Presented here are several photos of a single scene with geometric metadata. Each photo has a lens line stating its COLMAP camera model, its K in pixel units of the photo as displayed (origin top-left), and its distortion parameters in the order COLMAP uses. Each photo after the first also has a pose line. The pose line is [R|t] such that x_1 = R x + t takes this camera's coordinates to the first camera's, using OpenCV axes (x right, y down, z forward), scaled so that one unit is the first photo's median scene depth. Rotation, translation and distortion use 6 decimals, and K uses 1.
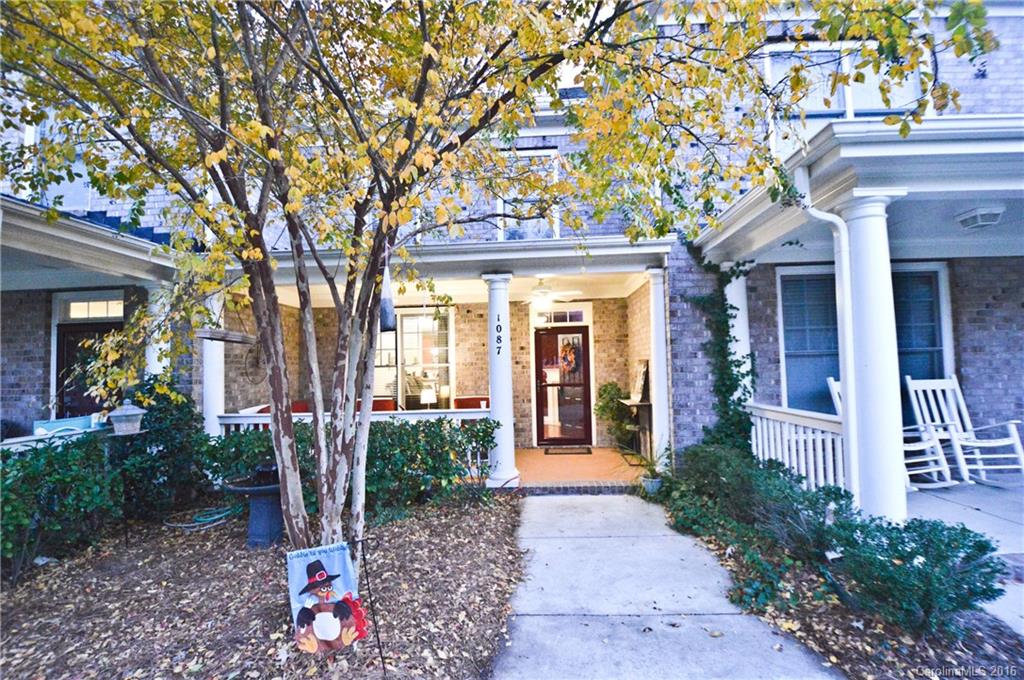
lens RADIAL K [[455.6, 0, 514.6], [0, 455.6, 345.3], [0, 0, 1]] dist [0.001133, -0.014651]
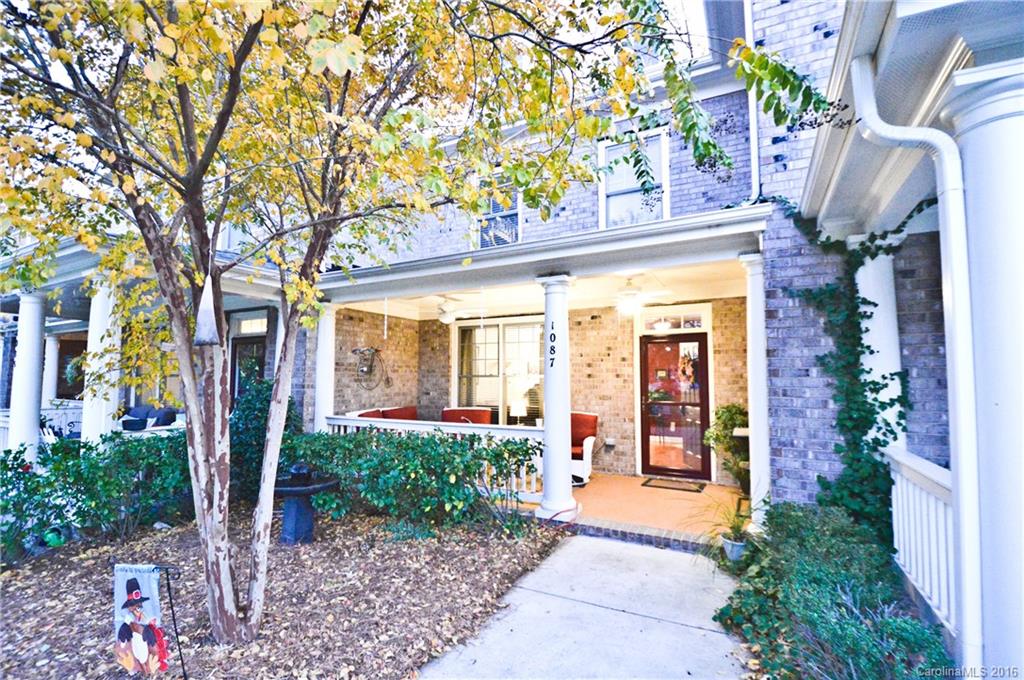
lens RADIAL K [[455.6, 0, 514.6], [0, 455.6, 345.3], [0, 0, 1]] dist [0.001133, -0.014651]
pose [[0.907343, -0.004047, -0.420372, 0.288132], [-0.003594, 0.999842, -0.017382, -0.006754], [0.420376, 0.017282, 0.907185, 0.180903]]
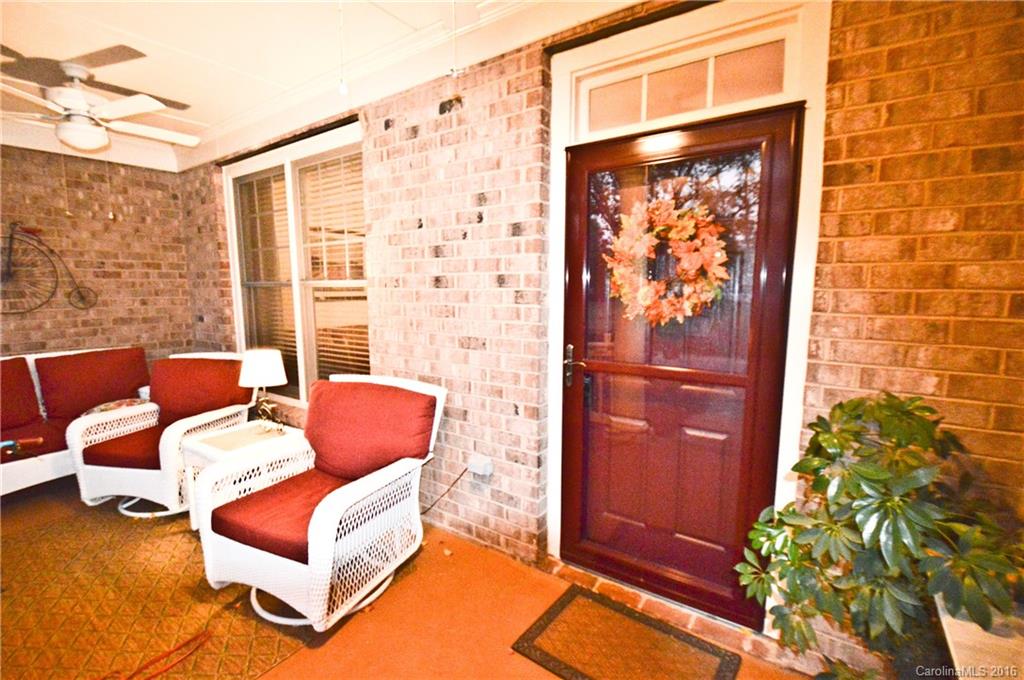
lens RADIAL K [[455.6, 0, 514.6], [0, 455.6, 345.3], [0, 0, 1]] dist [0.001133, -0.014651]
pose [[0.840845, 0.092821, -0.533257, 0.257650], [0.008427, 0.982822, 0.184363, 0.037396], [0.541210, -0.159514, 0.825619, 1.123228]]
